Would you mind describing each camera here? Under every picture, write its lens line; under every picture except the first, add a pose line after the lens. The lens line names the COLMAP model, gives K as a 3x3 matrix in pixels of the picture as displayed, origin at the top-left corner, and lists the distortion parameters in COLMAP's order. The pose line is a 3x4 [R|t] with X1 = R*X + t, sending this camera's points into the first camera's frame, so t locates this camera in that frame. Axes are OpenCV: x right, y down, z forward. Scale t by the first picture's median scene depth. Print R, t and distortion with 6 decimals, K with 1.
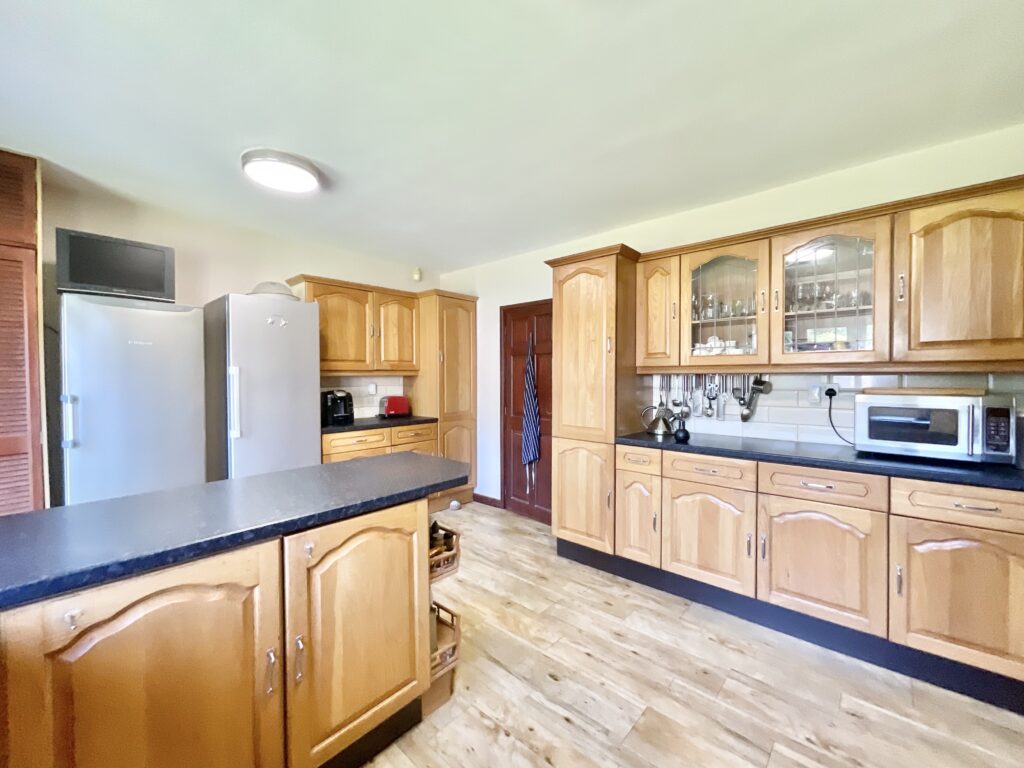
lens RADIAL K [[416.5, 0, 509.8], [0, 416.5, 383.7], [0, 0, 1]] dist [0.000275, 0.000113]
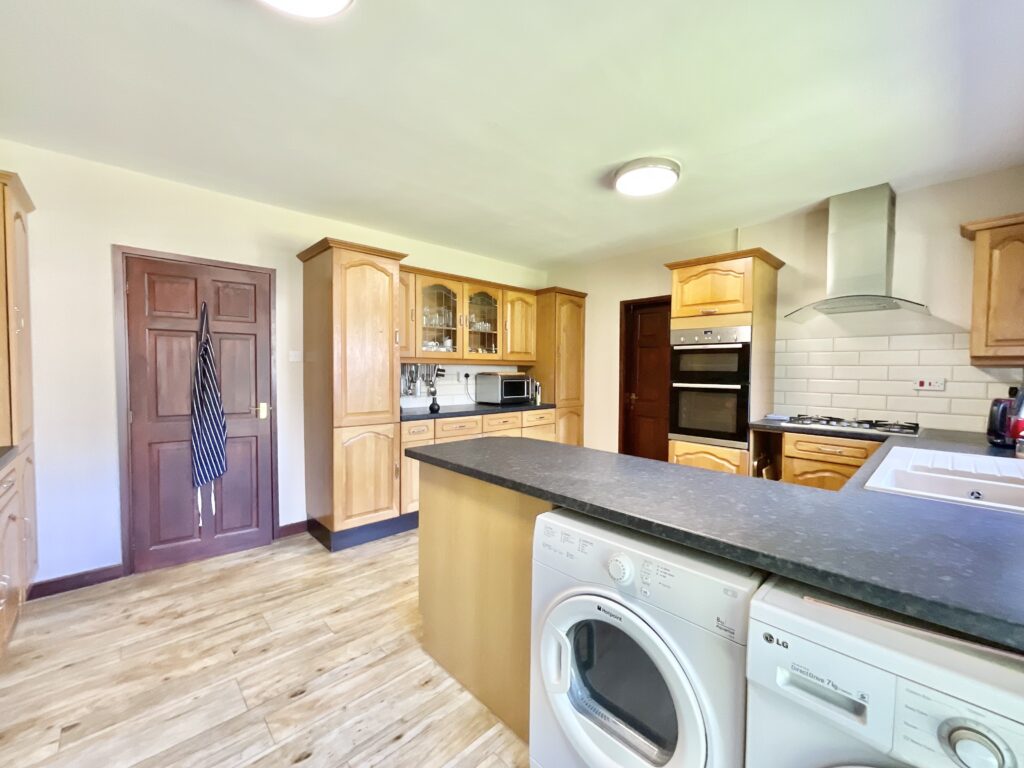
lens RADIAL K [[416.5, 0, 509.7], [0, 416.5, 381.5], [0, 0, 1]] dist [0.000275, 0.000113]
pose [[0.092377, -0.024807, 0.995415, -0.880397], [0.010844, 0.999655, 0.023906, 0.005406], [-0.995665, 0.008586, 0.092614, 0.571165]]
